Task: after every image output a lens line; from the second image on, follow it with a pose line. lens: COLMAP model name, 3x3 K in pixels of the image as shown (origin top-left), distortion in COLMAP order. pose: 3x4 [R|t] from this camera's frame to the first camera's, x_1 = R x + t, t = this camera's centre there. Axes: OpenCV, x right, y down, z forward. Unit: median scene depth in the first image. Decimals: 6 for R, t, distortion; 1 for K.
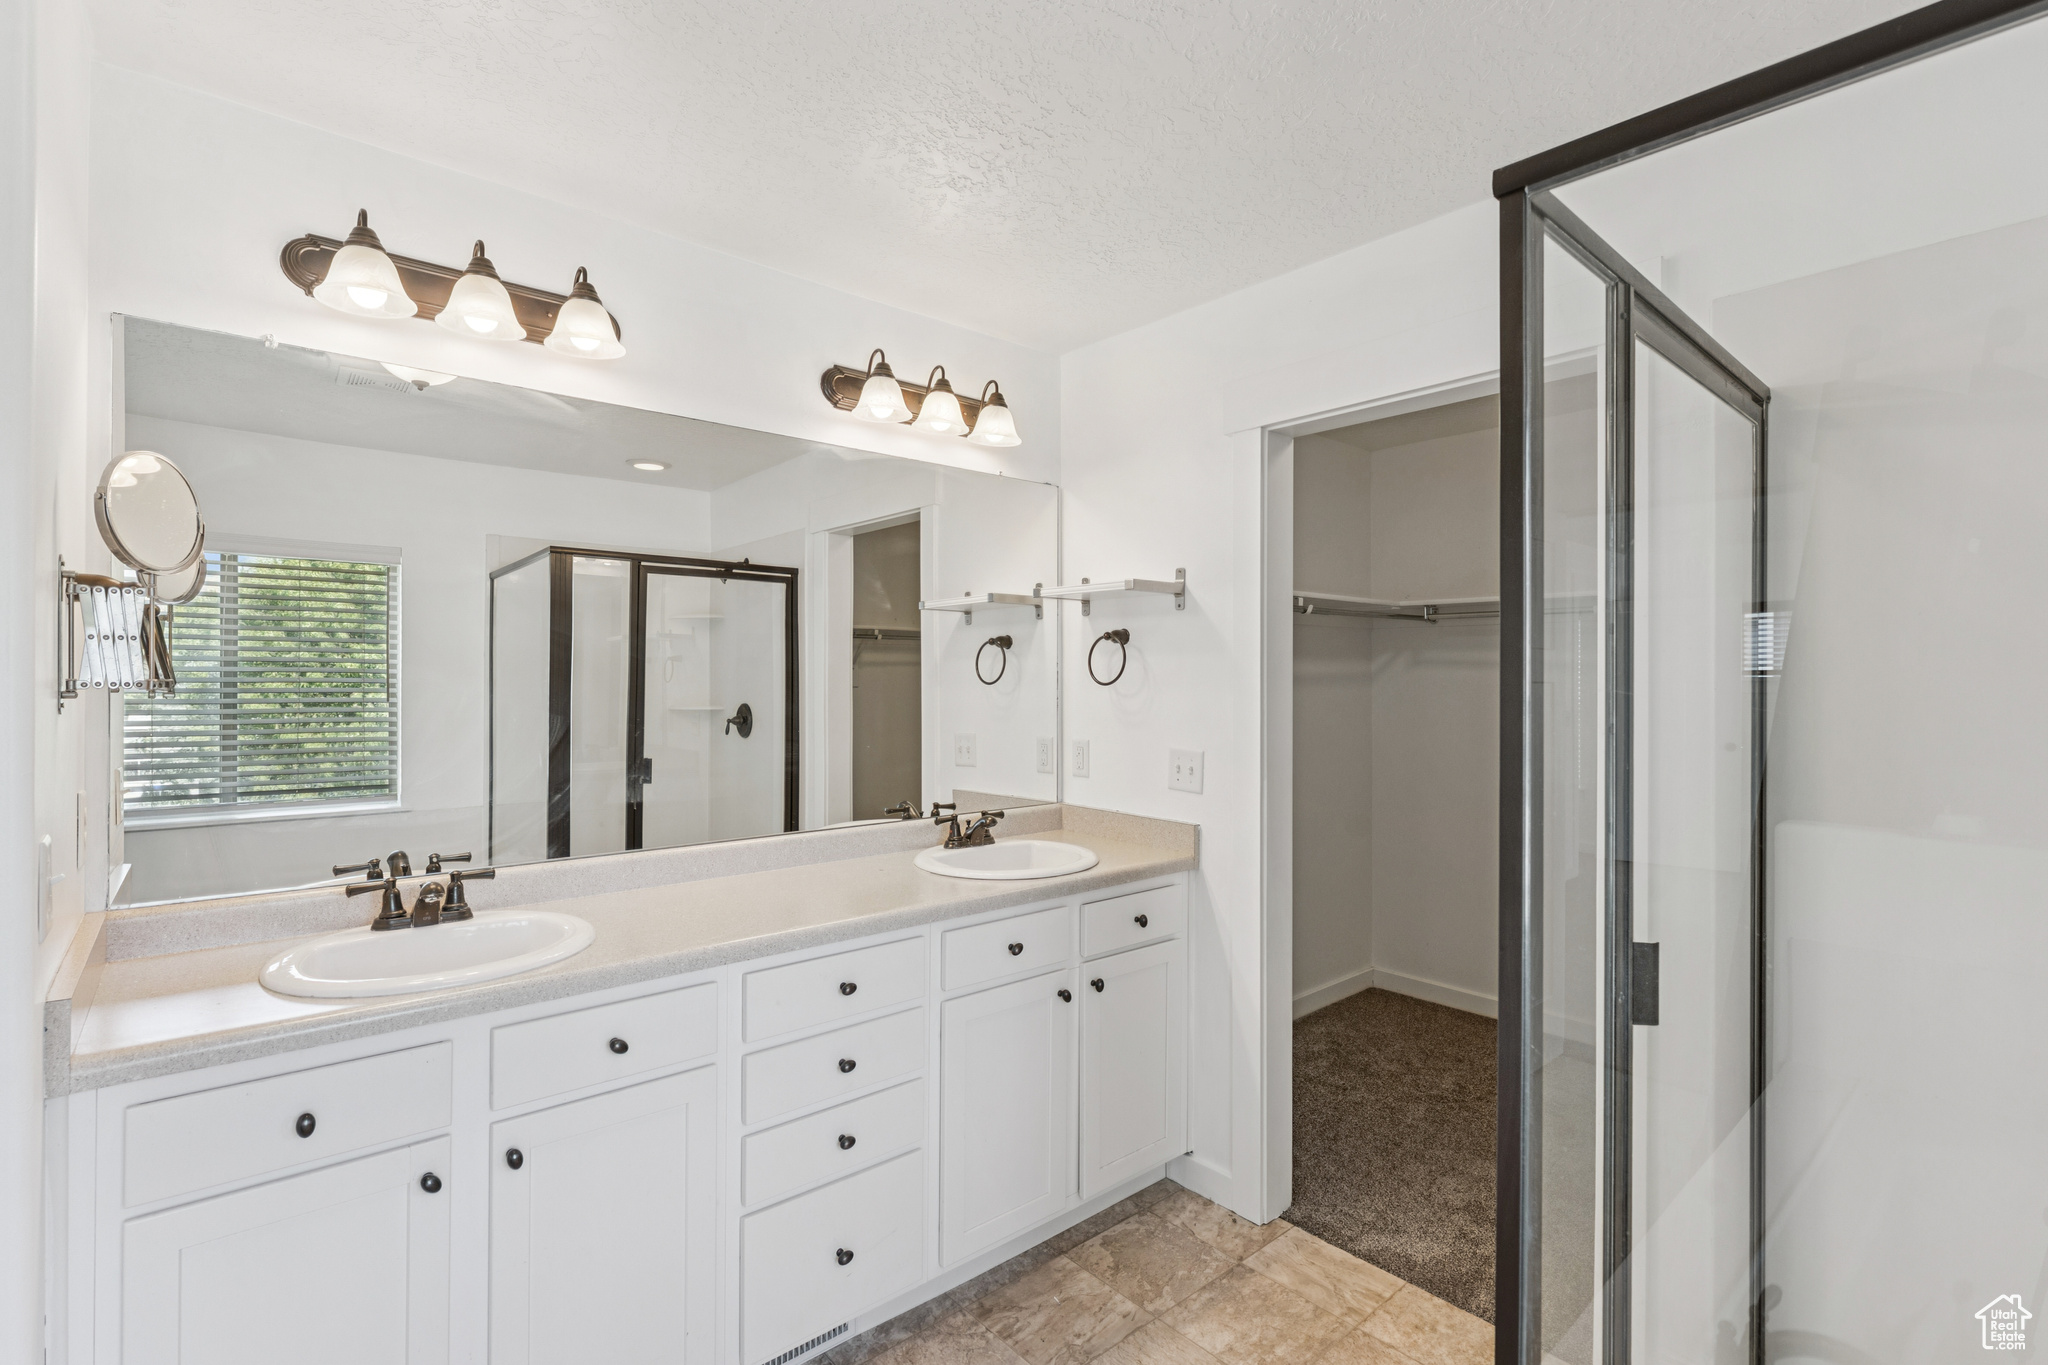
lens RADIAL K [[945.8, 0, 1031.1], [0, 945.8, 679.8], [0, 0, 1]] dist [-0.005925, -0.000250]
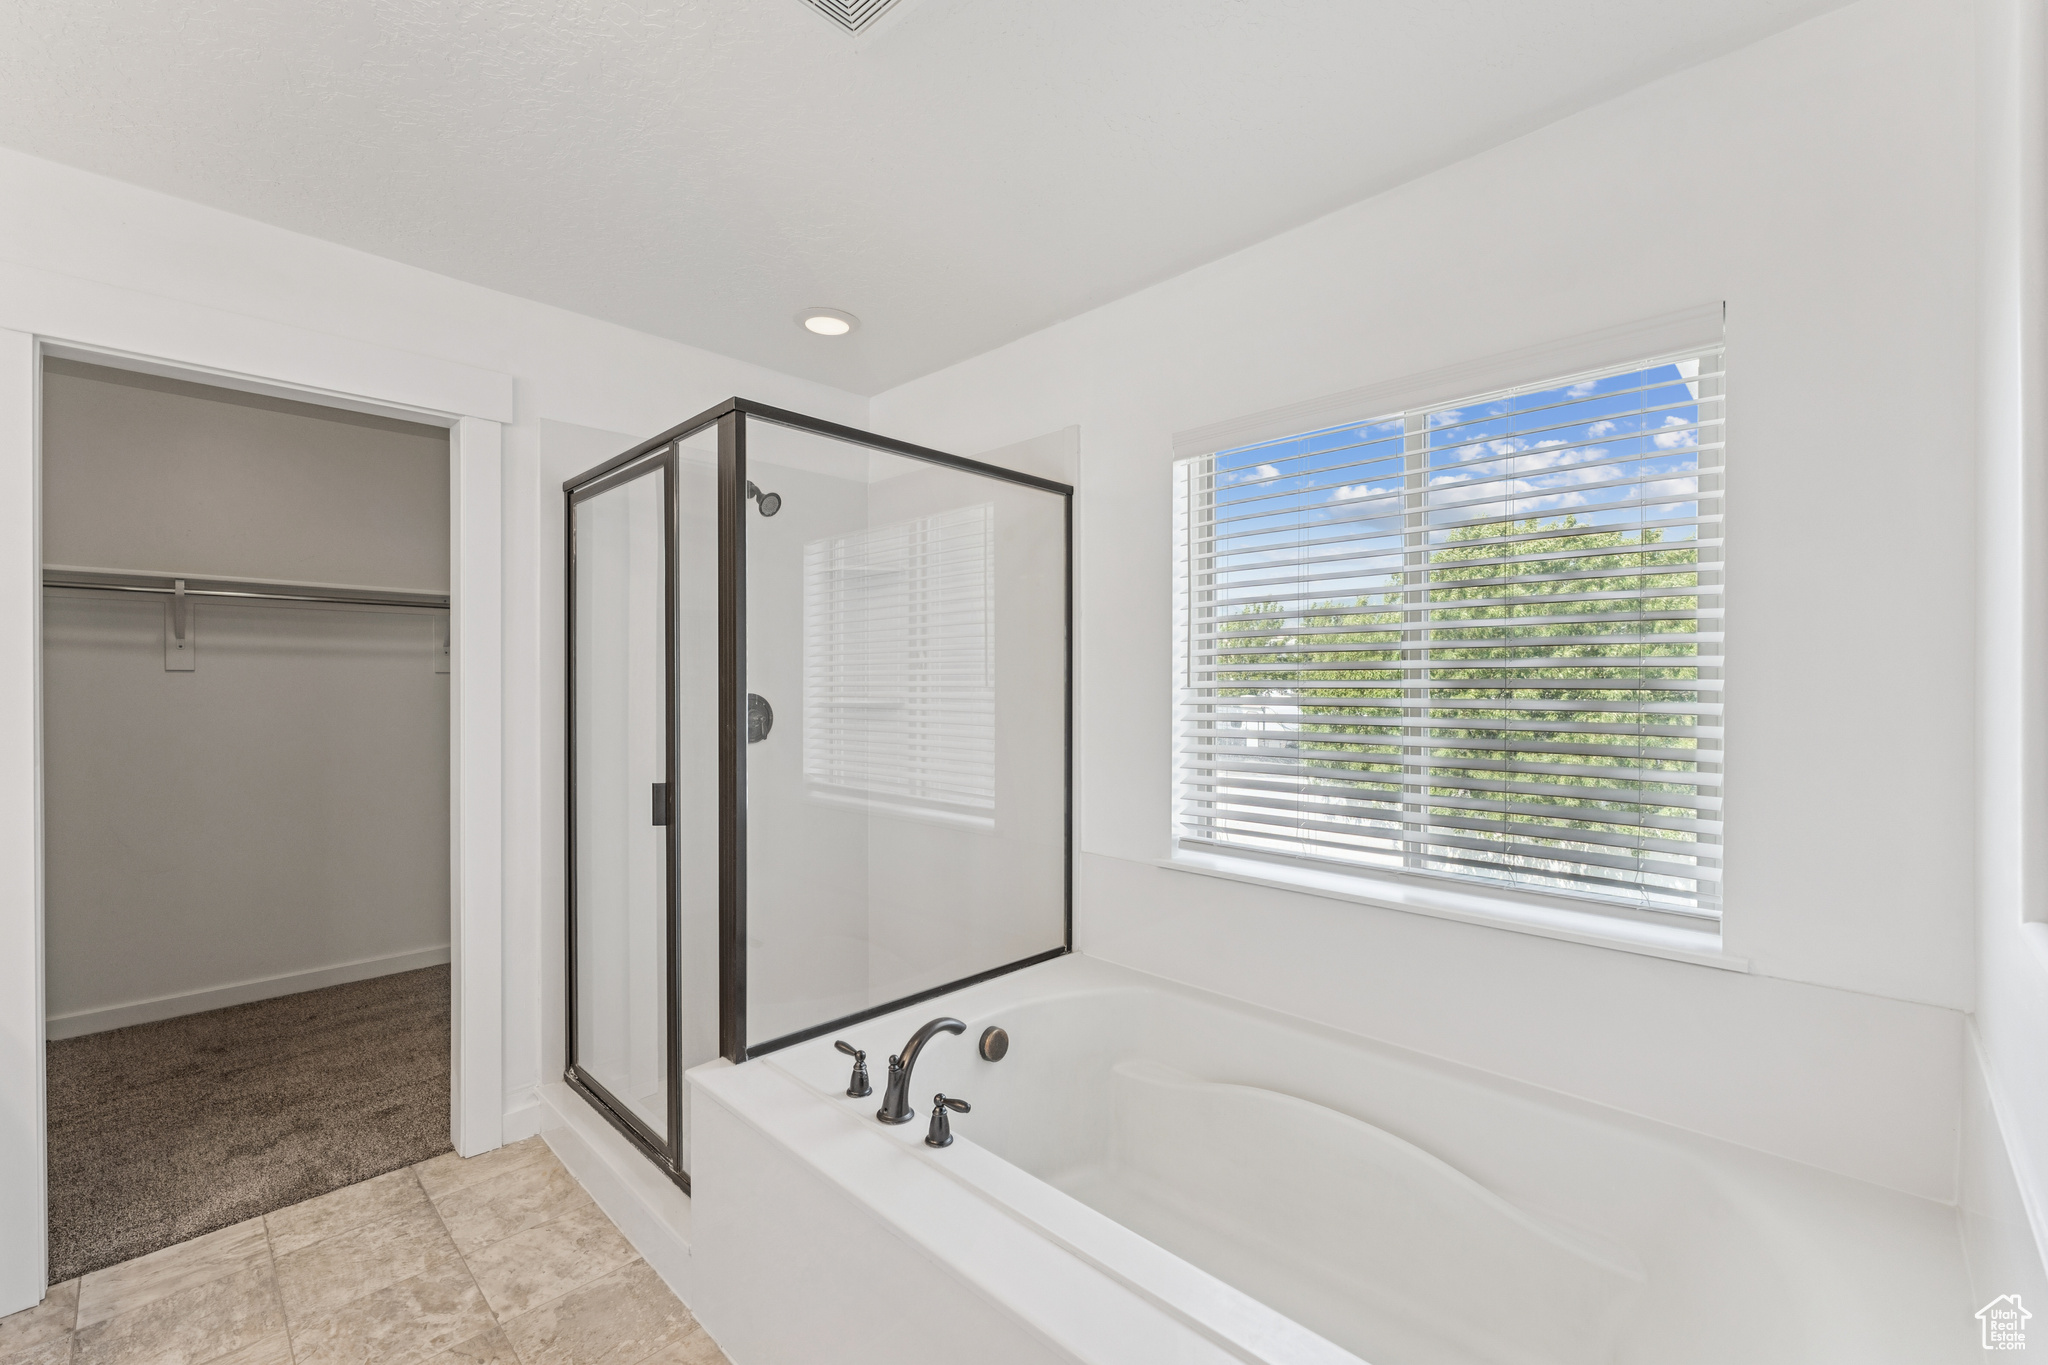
lens RADIAL K [[843.4, 0, 1033.1], [0, 843.4, 671.4], [0, 0, 1]] dist [-0.002089, 0.000040]
pose [[-0.063442, -0.002847, 0.997981, -0.613010], [-0.003145, 0.999992, 0.002652, 0.013524], [-0.997981, -0.002971, -0.063450, 0.186196]]
